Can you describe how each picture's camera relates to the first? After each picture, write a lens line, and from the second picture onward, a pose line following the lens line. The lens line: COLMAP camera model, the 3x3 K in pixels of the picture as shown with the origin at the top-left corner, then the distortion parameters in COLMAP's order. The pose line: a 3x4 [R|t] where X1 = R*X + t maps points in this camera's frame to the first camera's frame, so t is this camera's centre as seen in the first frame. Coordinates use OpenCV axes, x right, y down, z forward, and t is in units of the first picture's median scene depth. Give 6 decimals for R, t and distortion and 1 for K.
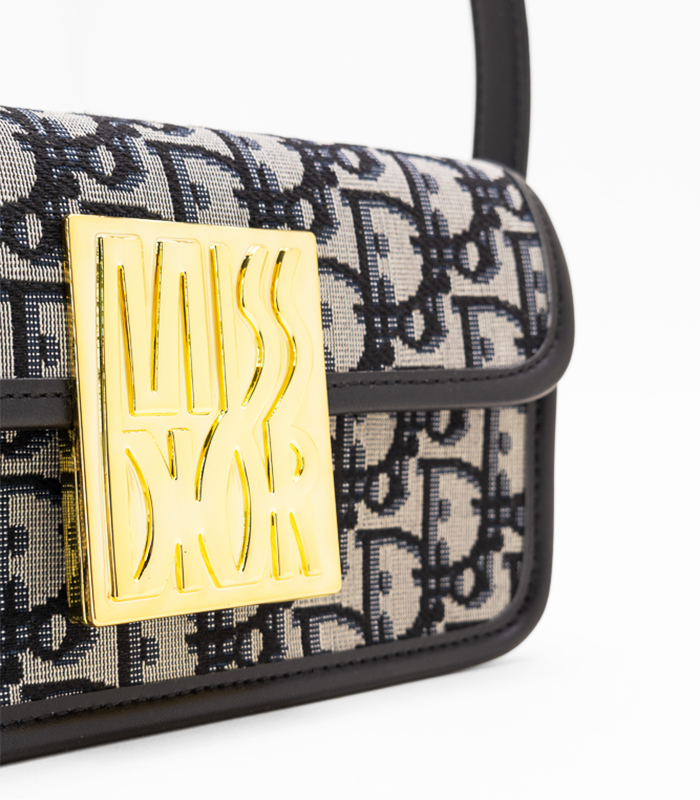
lens RADIAL K [[1496.6, 0, 351.7], [0, 1496.6, 399.7], [0, 0, 1]] dist [0.020669, 0.000000]
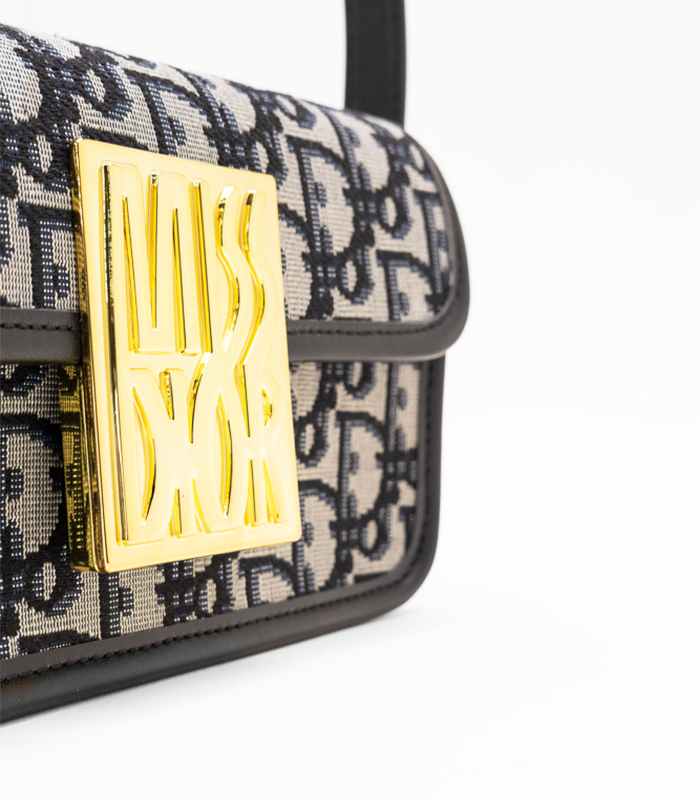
lens RADIAL K [[1496.6, 0, 349.8], [0, 1496.6, 403.6], [0, 0, 1]] dist [0.020669, 0.000000]
pose [[0.961789, 0.011038, 0.273568, -0.235461], [-0.013189, 0.999895, 0.006025, 0.030021], [-0.273473, -0.009403, 0.961834, 0.034315]]
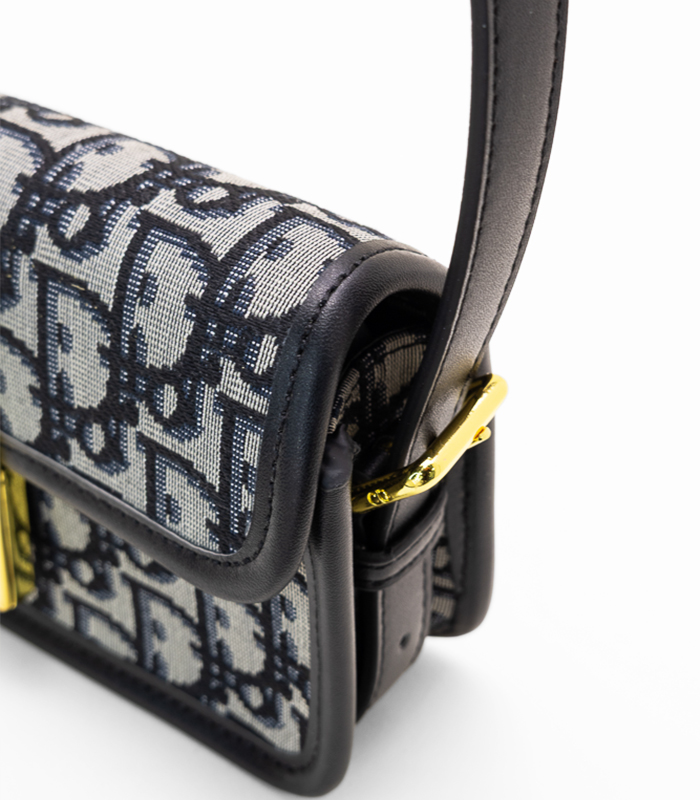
lens RADIAL K [[1496.6, 0, 353.1], [0, 1496.6, 397.0], [0, 0, 1]] dist [0.020669, 0.000000]
pose [[0.182765, 0.586811, -0.788828, 0.723855], [0.001223, 0.802206, 0.597046, -0.574447], [0.983156, -0.110084, 0.145898, 1.043349]]
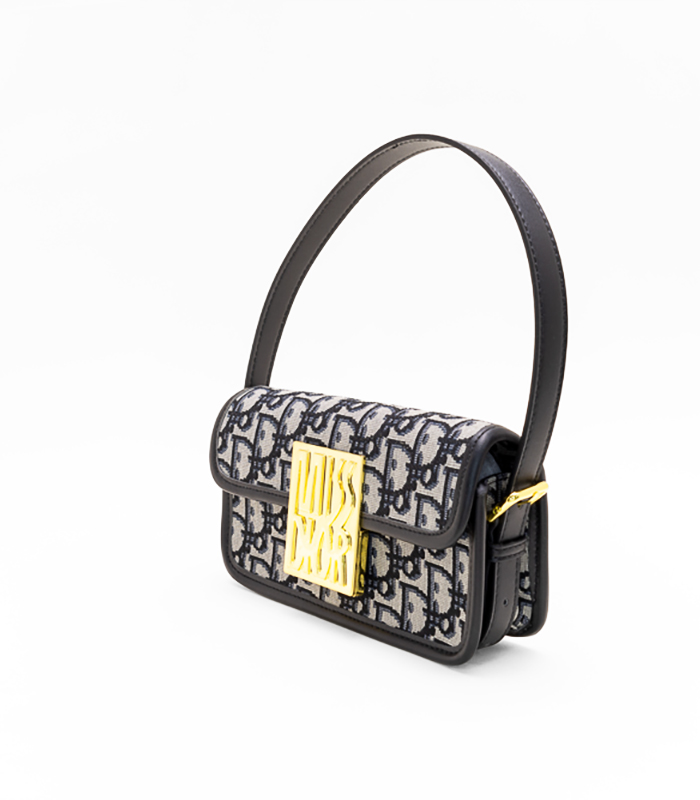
lens RADIAL K [[1251.4, 0, 348.4], [0, 1251.4, 400.3], [0, 0, 1]] dist [-0.243187, 0.000000]
pose [[-0.048895, 0.148992, -0.987629, 1.941119], [-0.022390, 0.988399, 0.150217, -0.496513], [0.998553, 0.029457, -0.044992, 1.024084]]
